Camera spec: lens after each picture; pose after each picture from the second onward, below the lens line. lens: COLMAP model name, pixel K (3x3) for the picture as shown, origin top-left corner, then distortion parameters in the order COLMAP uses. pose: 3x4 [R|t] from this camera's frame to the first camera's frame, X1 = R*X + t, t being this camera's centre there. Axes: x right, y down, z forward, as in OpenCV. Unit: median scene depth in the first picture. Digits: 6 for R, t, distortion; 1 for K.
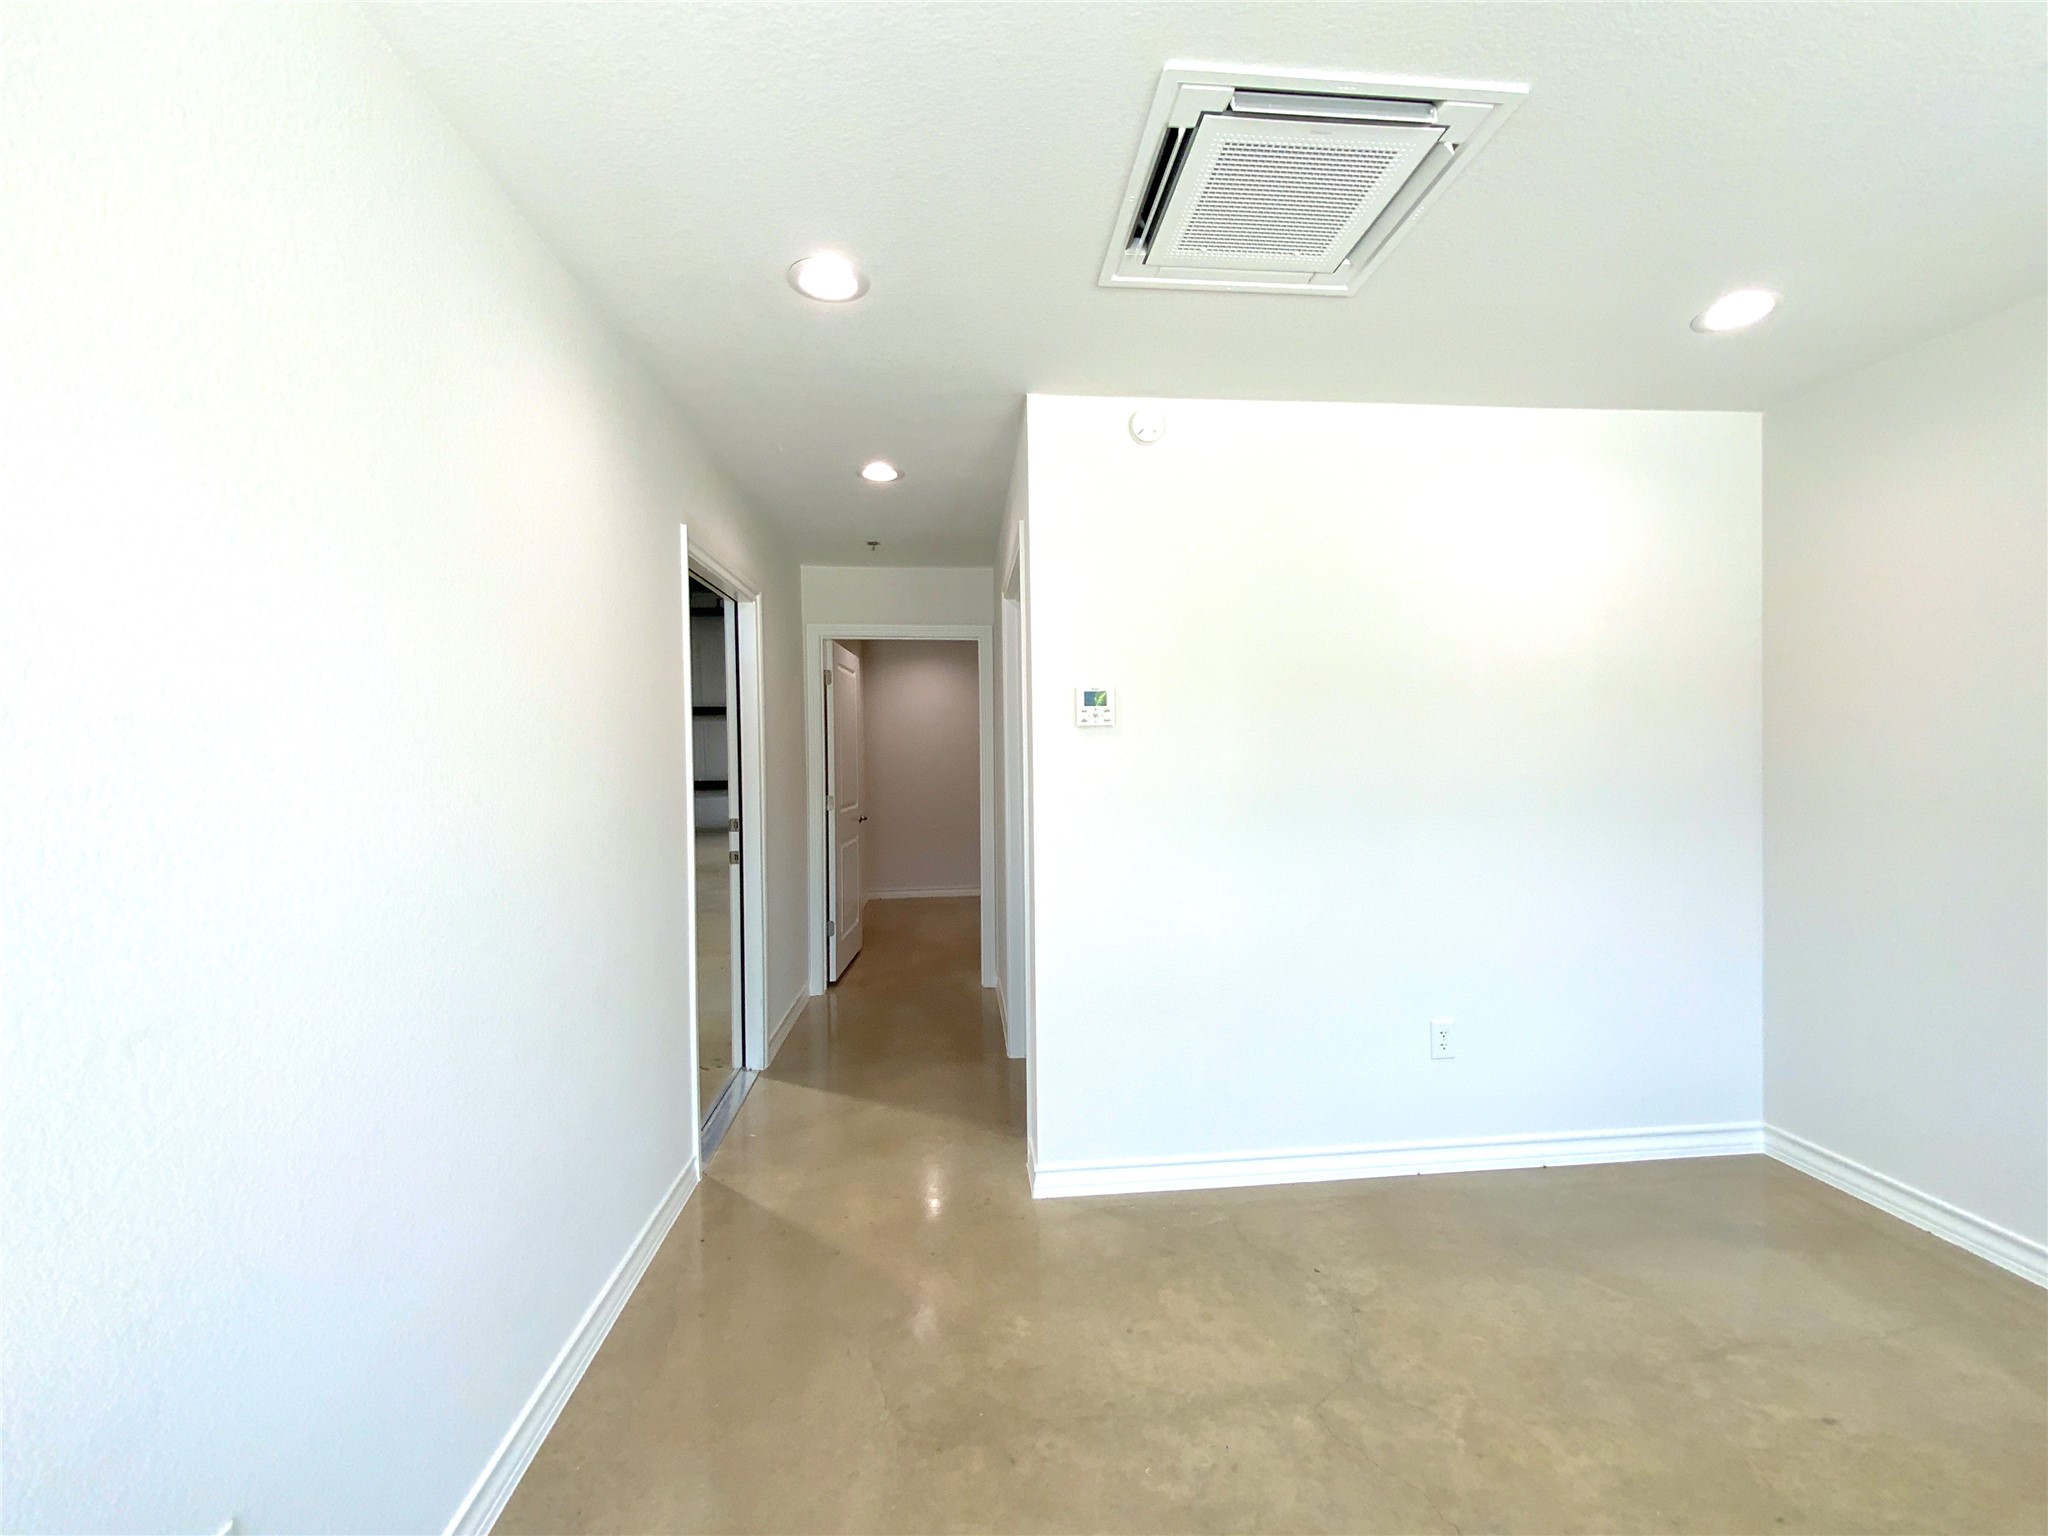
lens RADIAL K [[839.5, 0, 1024.2], [0, 839.5, 766.9], [0, 0, 1]] dist [0.023425, -0.017786]
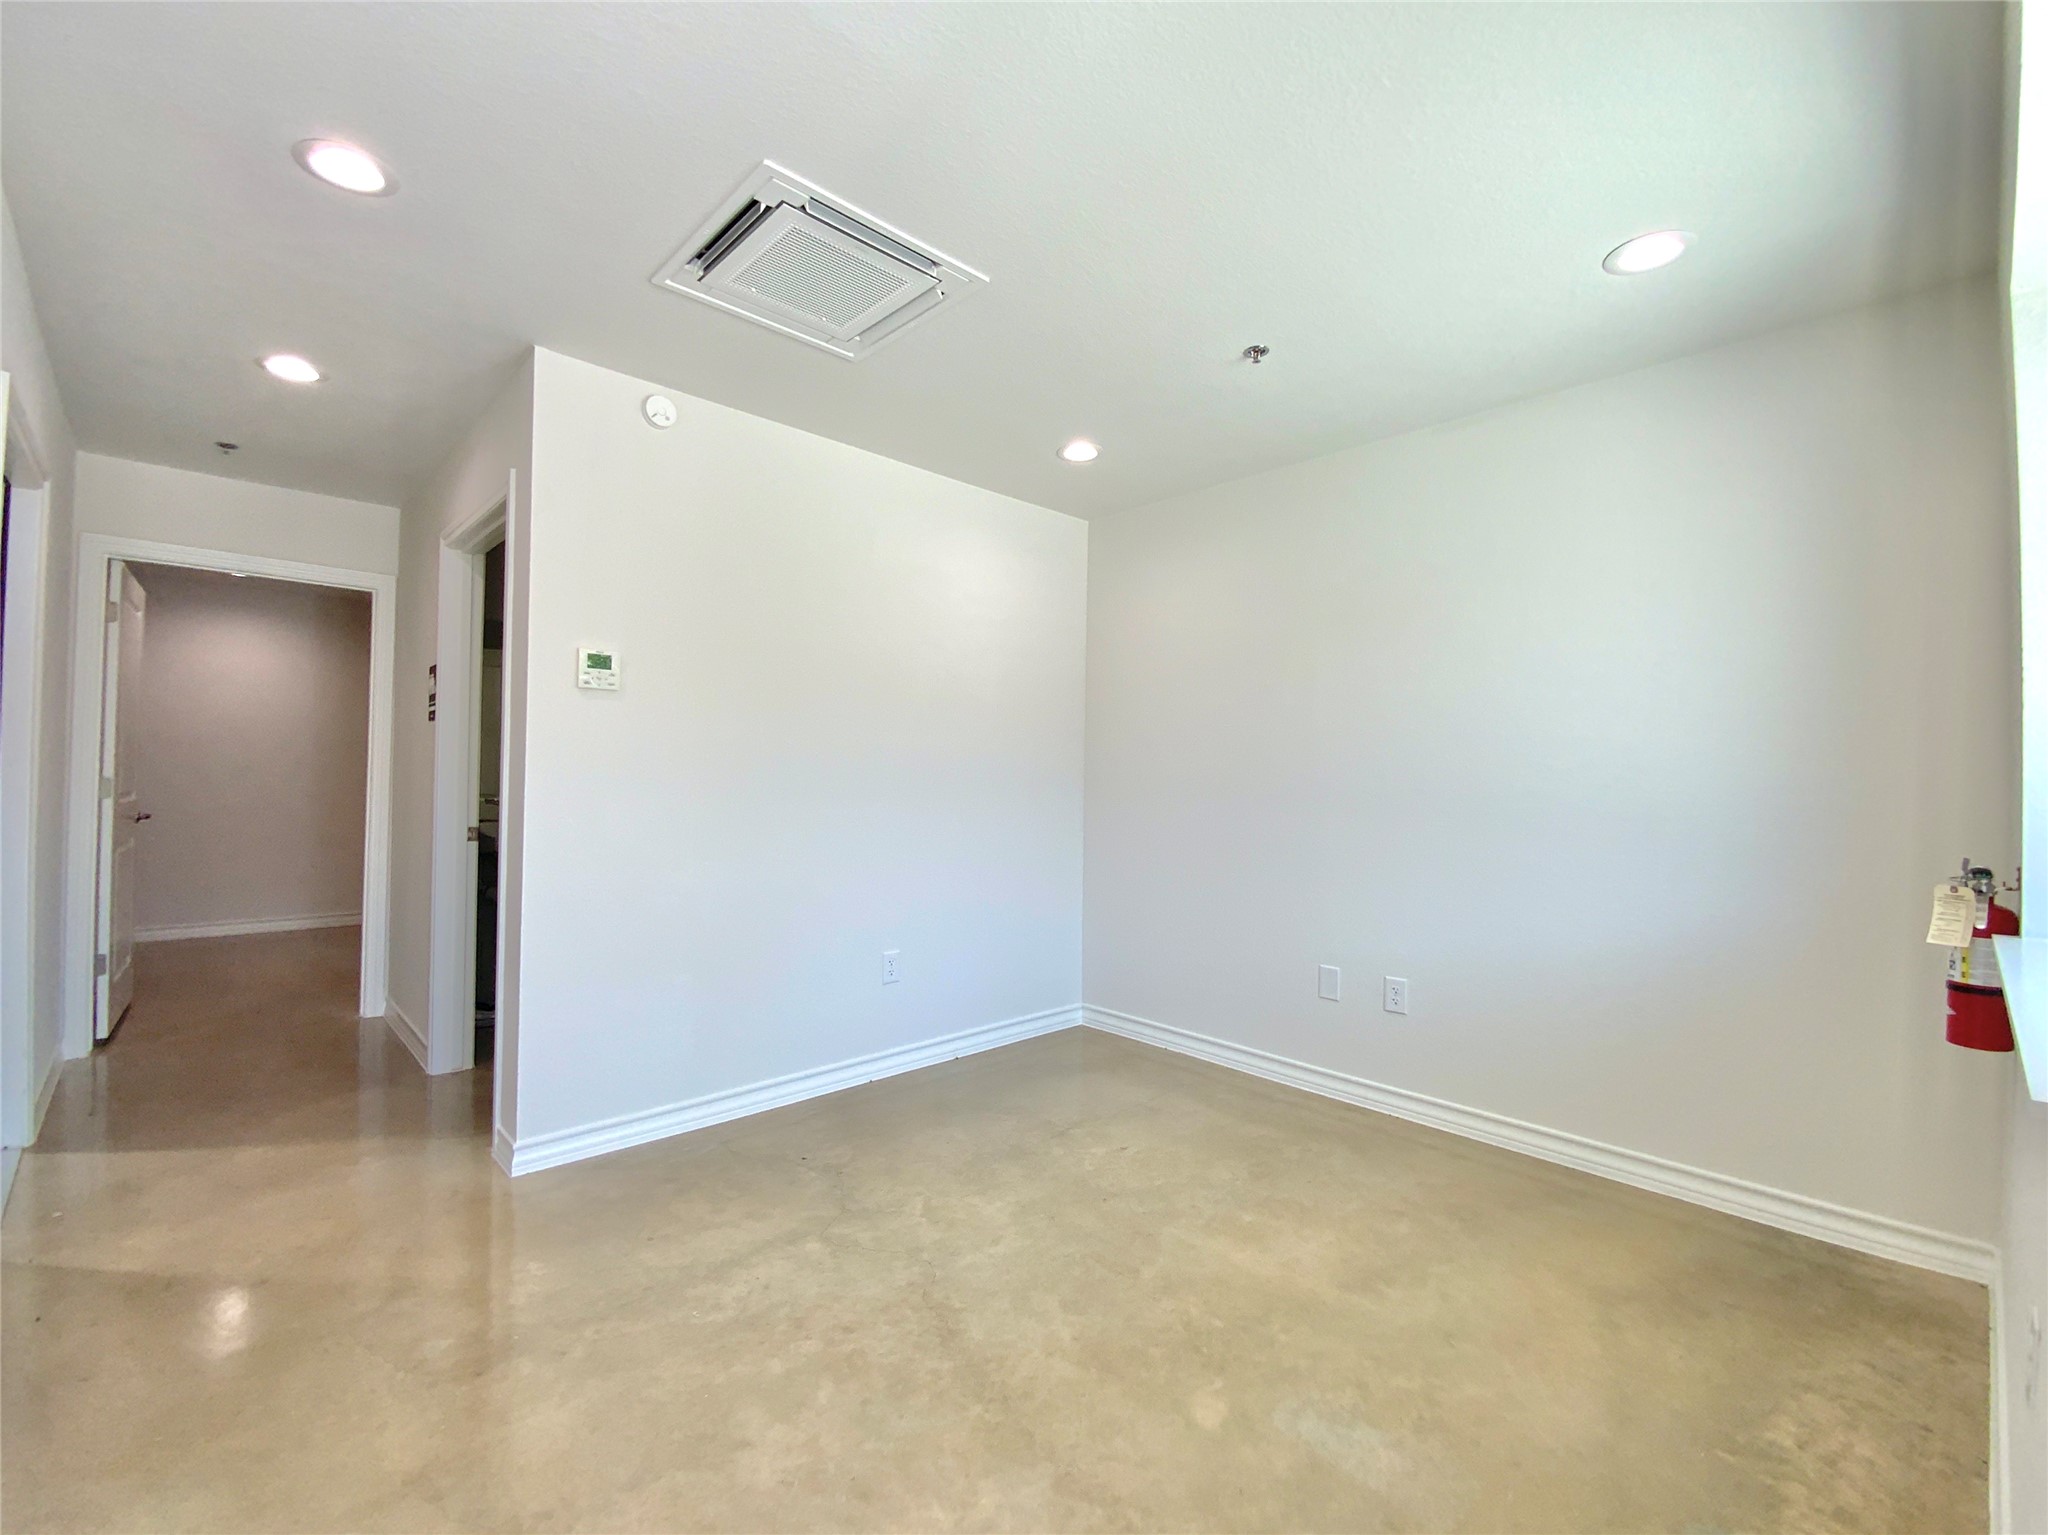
lens RADIAL K [[895.0, 0, 1028.7], [0, 895.0, 764.8], [0, 0, 1]] dist [0.013419, -0.012069]
pose [[0.782158, 0.032981, 0.622207, -0.178979], [-0.014815, 0.999300, -0.034346, 0.071862], [-0.622904, 0.017646, 0.782099, -0.163557]]
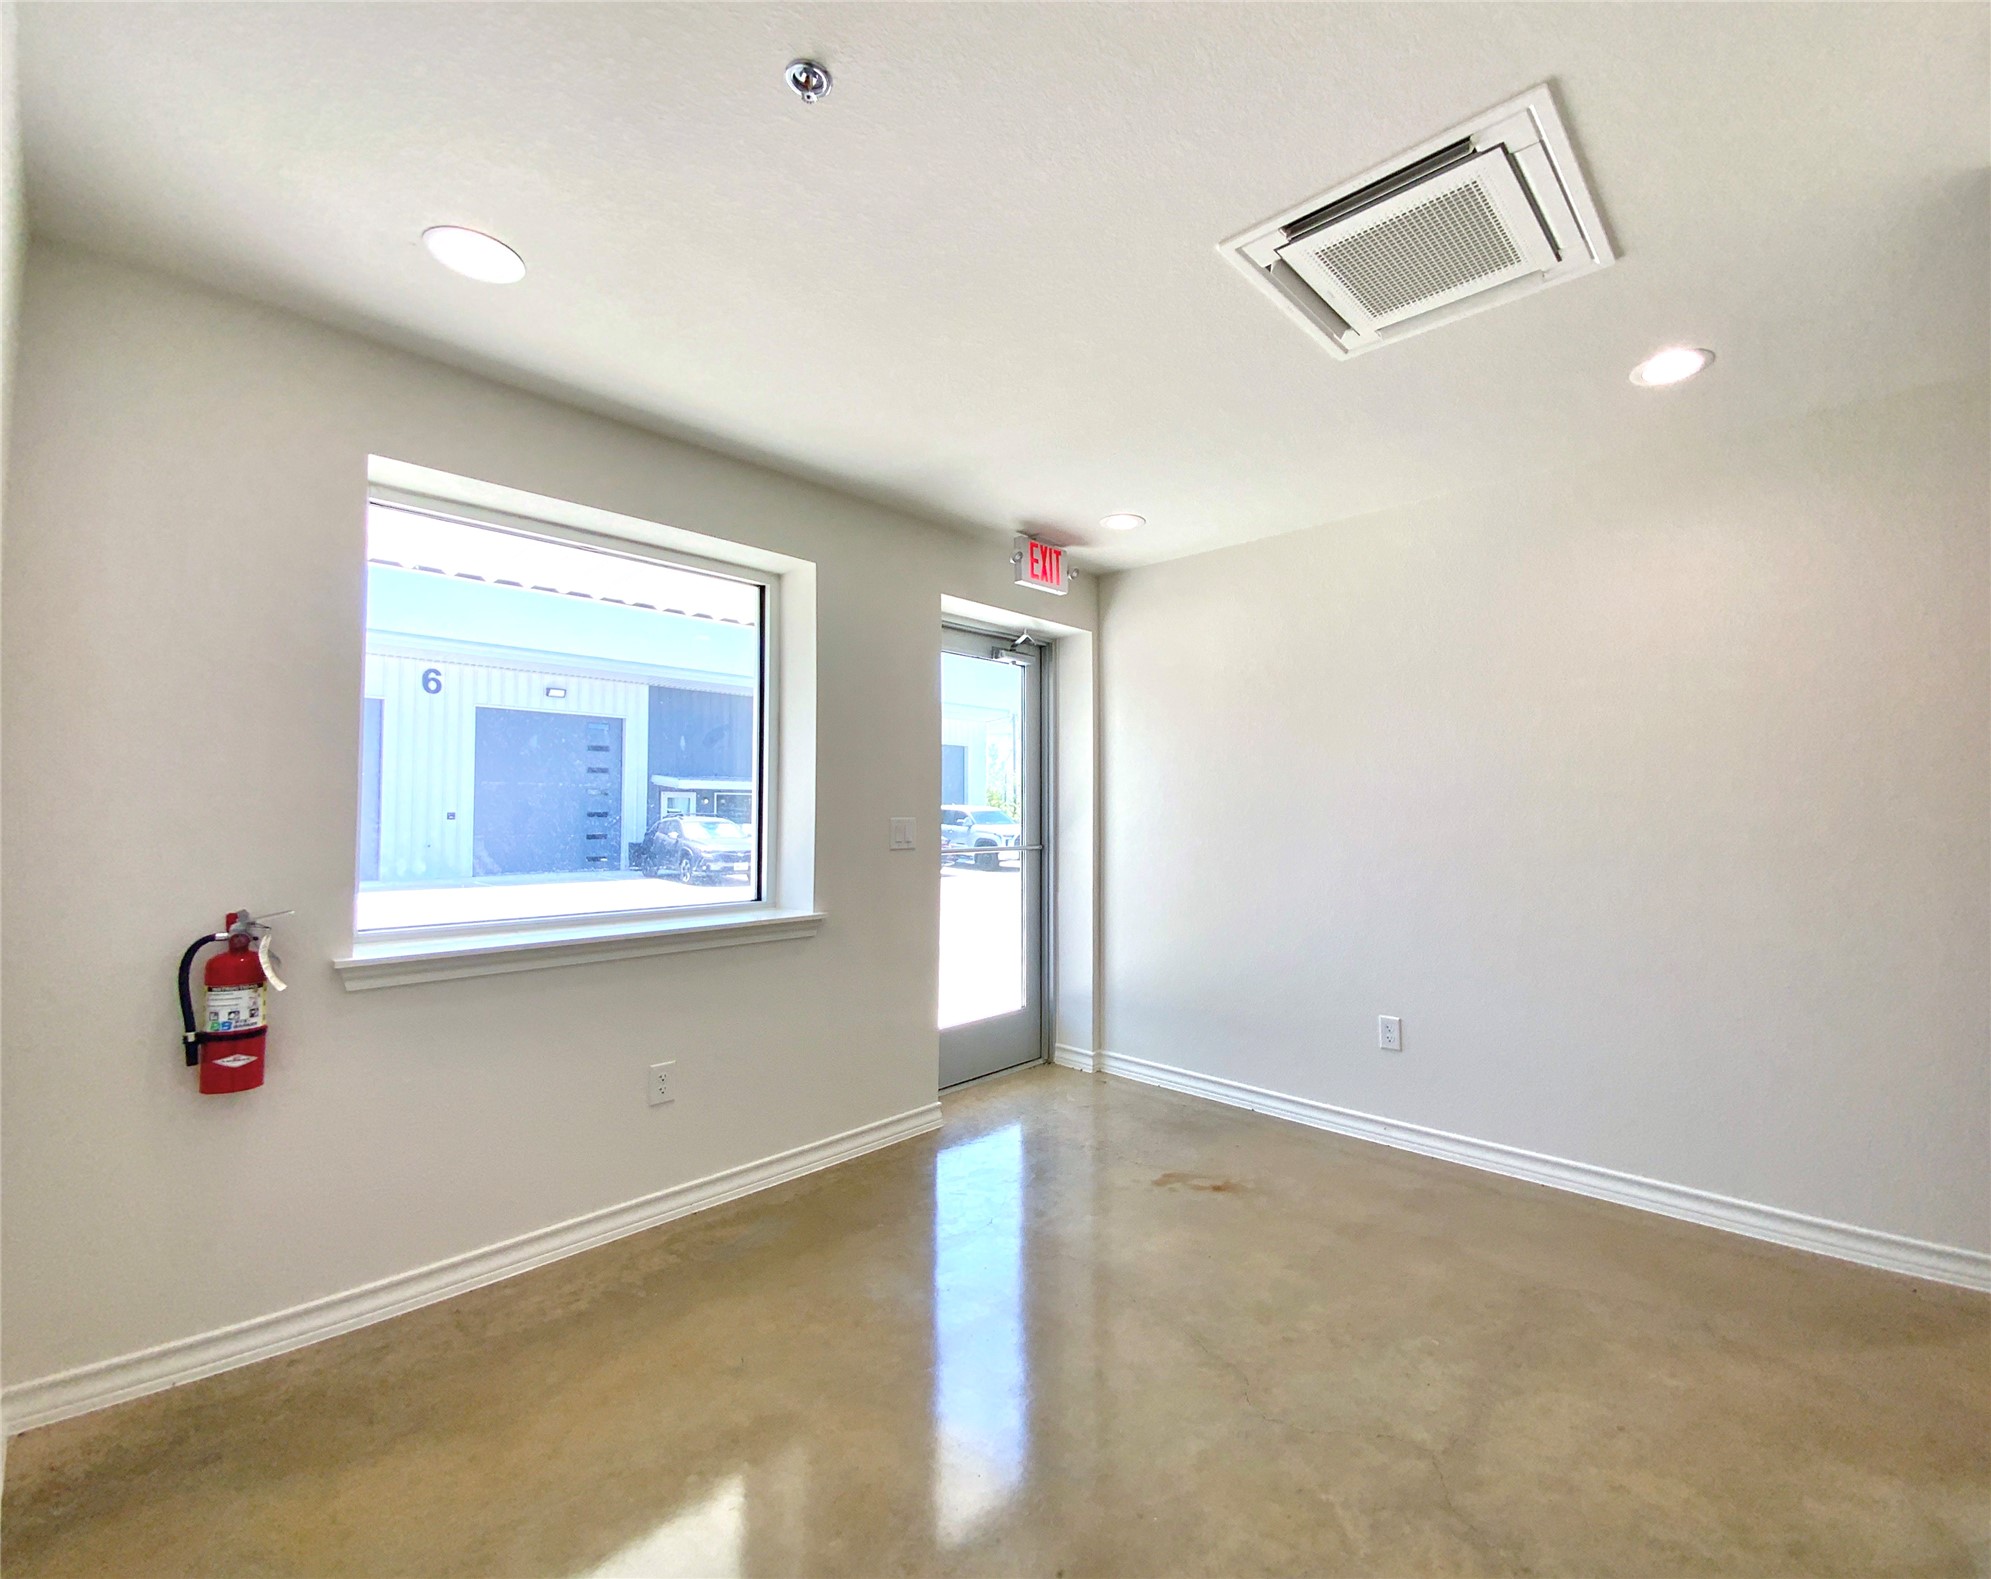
lens RADIAL K [[876.7, 0, 1050.5], [0, 876.7, 788.0], [0, 0, 1]] dist [-0.002274, -0.000551]
pose [[-0.735749, -0.012784, -0.677134, 0.912758], [-0.002654, 0.999869, -0.015993, 0.015635], [0.677250, -0.009970, -0.735686, 0.984301]]
